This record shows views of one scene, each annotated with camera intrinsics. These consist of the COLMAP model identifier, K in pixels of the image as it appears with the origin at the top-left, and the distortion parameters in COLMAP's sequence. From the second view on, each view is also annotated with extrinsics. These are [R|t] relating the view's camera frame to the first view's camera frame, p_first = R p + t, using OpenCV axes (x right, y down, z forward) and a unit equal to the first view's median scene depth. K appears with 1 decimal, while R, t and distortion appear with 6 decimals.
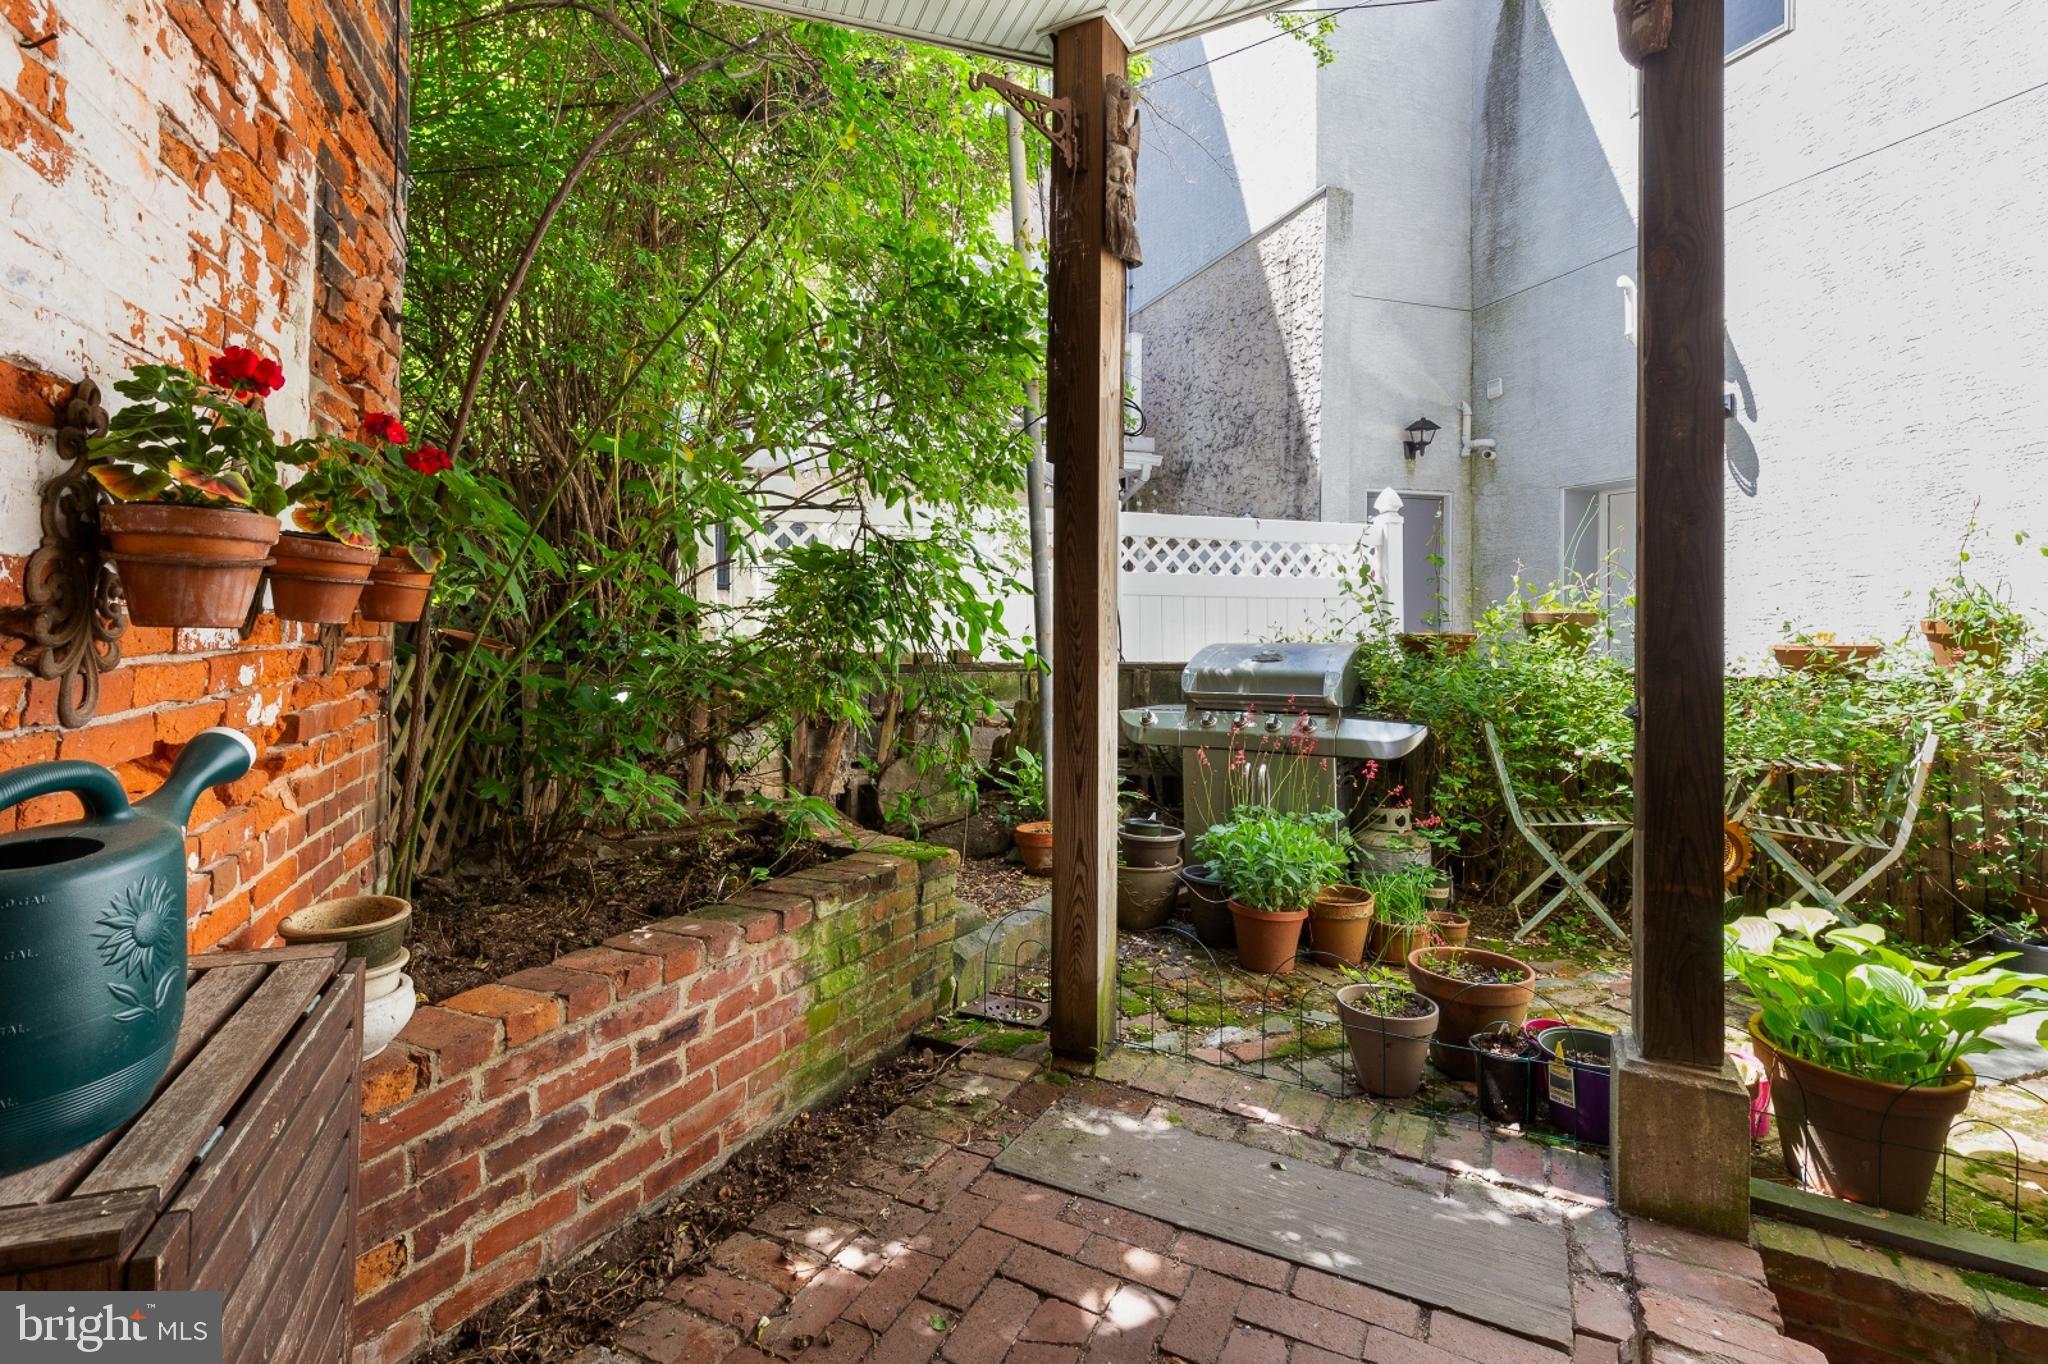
lens RADIAL K [[967.8, 0, 1004.7], [0, 967.8, 620.9], [0, 0, 1]] dist [0.002930, -0.001953]
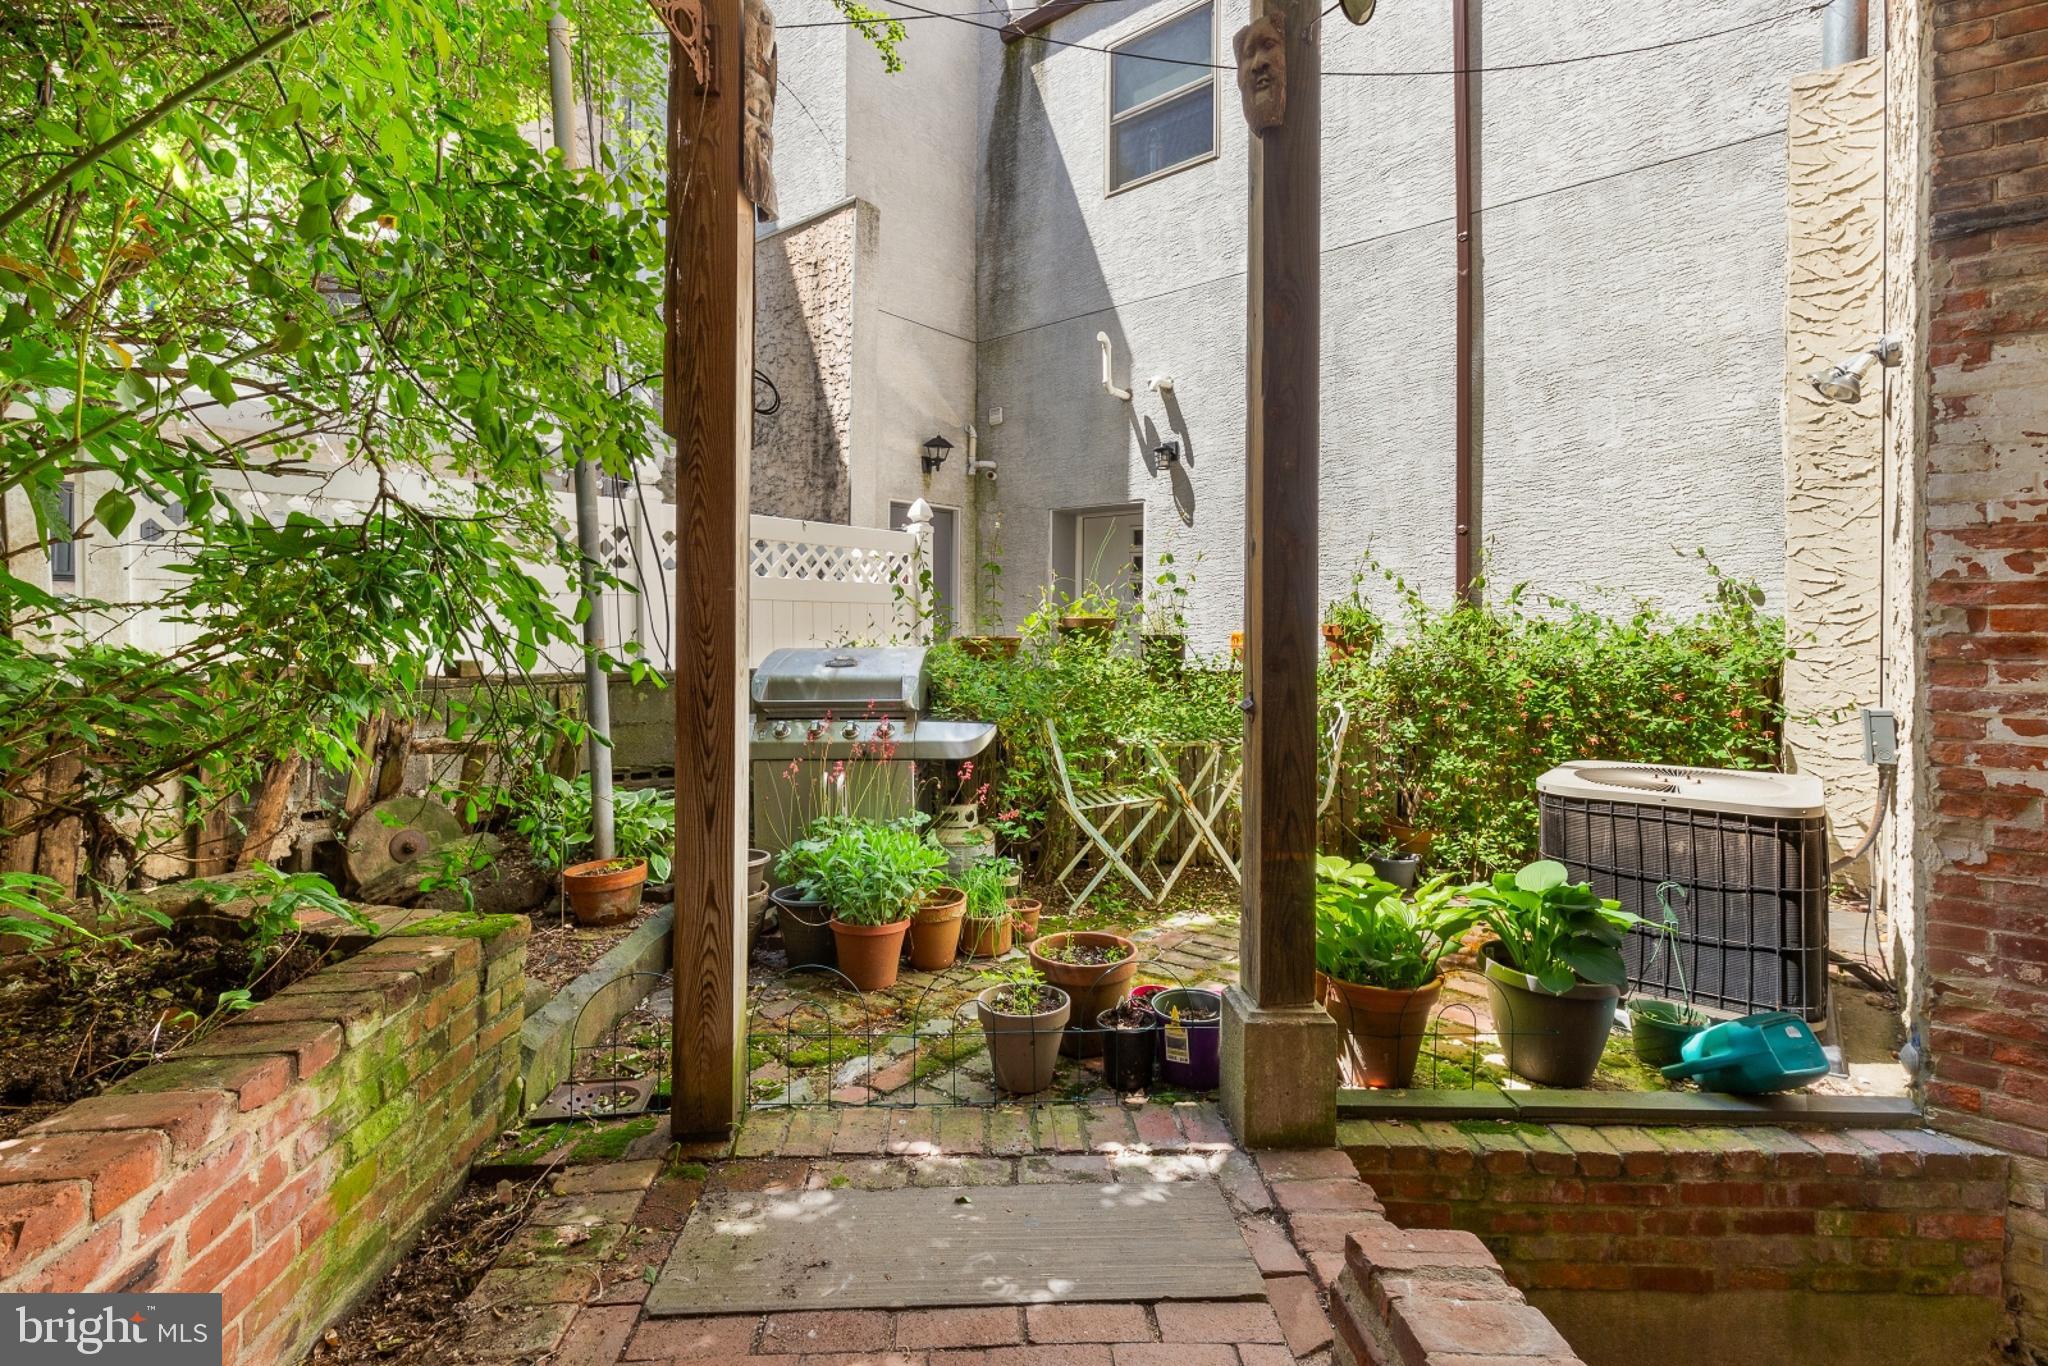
lens RADIAL K [[954.3, 0, 1011.3], [0, 954.3, 631.1], [0, 0, 1]] dist [0.007053, -0.003430]
pose [[0.853435, -0.001967, 0.521196, -0.105429], [-0.001197, 0.999983, 0.005732, 0.000474], [-0.521198, -0.005516, 0.853418, 0.116132]]
